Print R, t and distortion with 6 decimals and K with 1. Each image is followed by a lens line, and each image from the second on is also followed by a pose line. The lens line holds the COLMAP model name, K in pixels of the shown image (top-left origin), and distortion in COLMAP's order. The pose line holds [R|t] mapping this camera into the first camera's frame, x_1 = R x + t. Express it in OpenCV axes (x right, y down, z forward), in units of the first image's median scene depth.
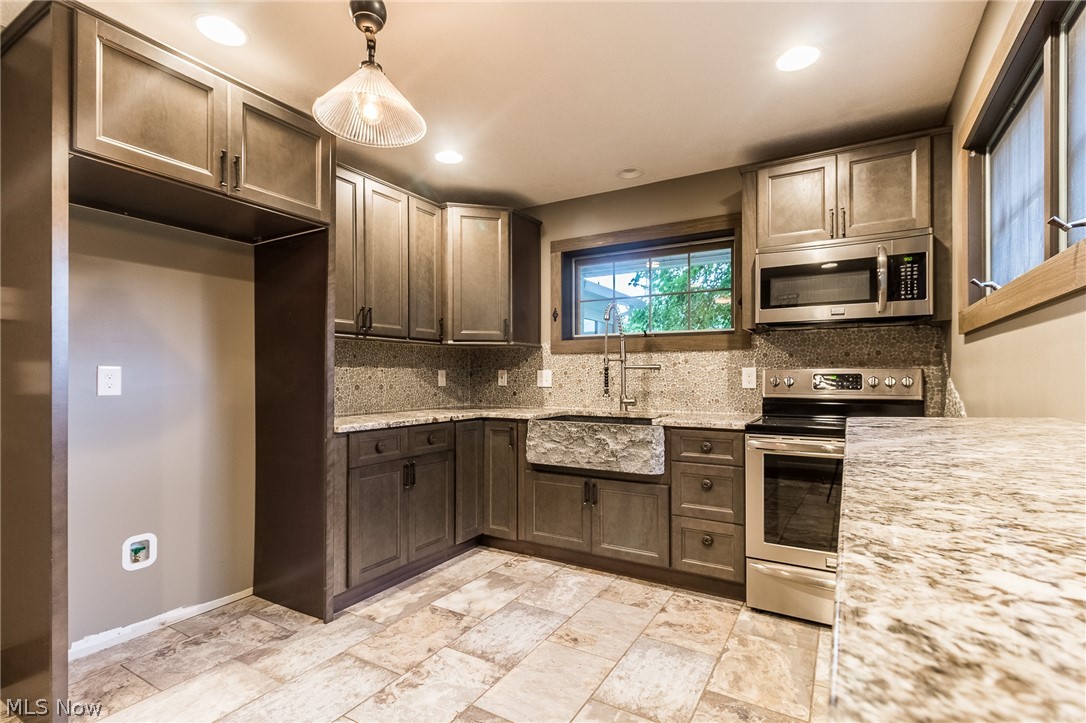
lens RADIAL K [[501.5, 0, 543.8], [0, 501.5, 371.4], [0, 0, 1]] dist [0.004482, 0.001642]
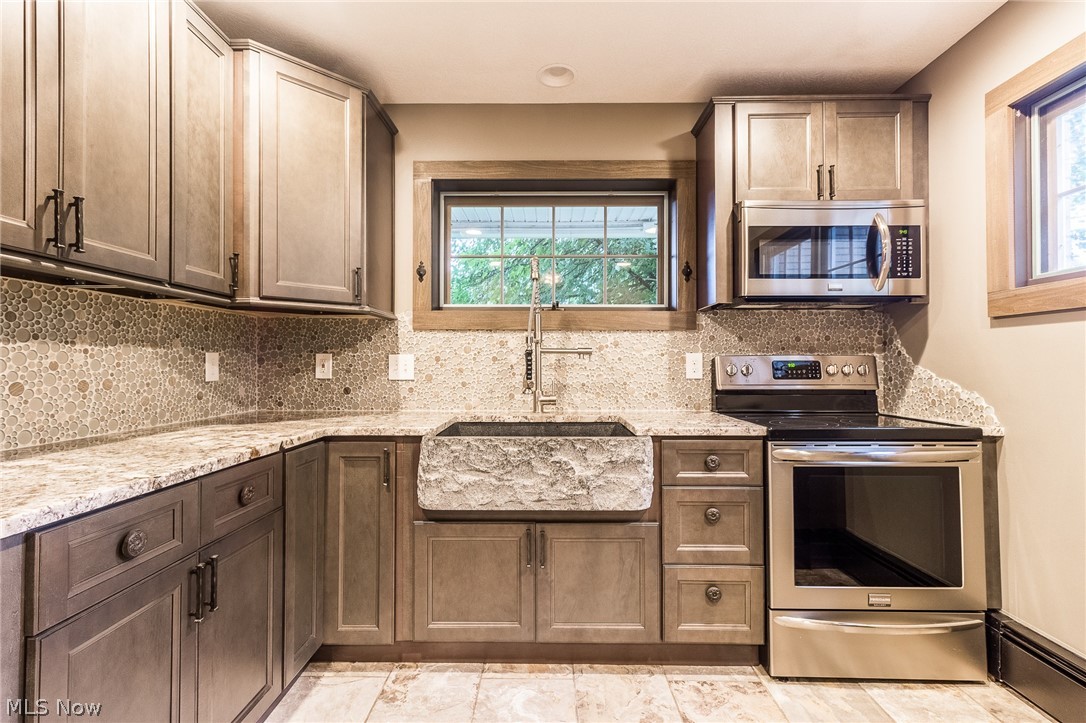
lens RADIAL K [[501.5, 0, 544.6], [0, 501.5, 356.7], [0, 0, 1]] dist [0.004482, 0.001642]
pose [[0.868624, 0.008358, 0.495401, -0.204765], [-0.005763, 0.999960, -0.006767, 0.005172], [-0.495438, 0.003023, 0.868638, 0.422926]]
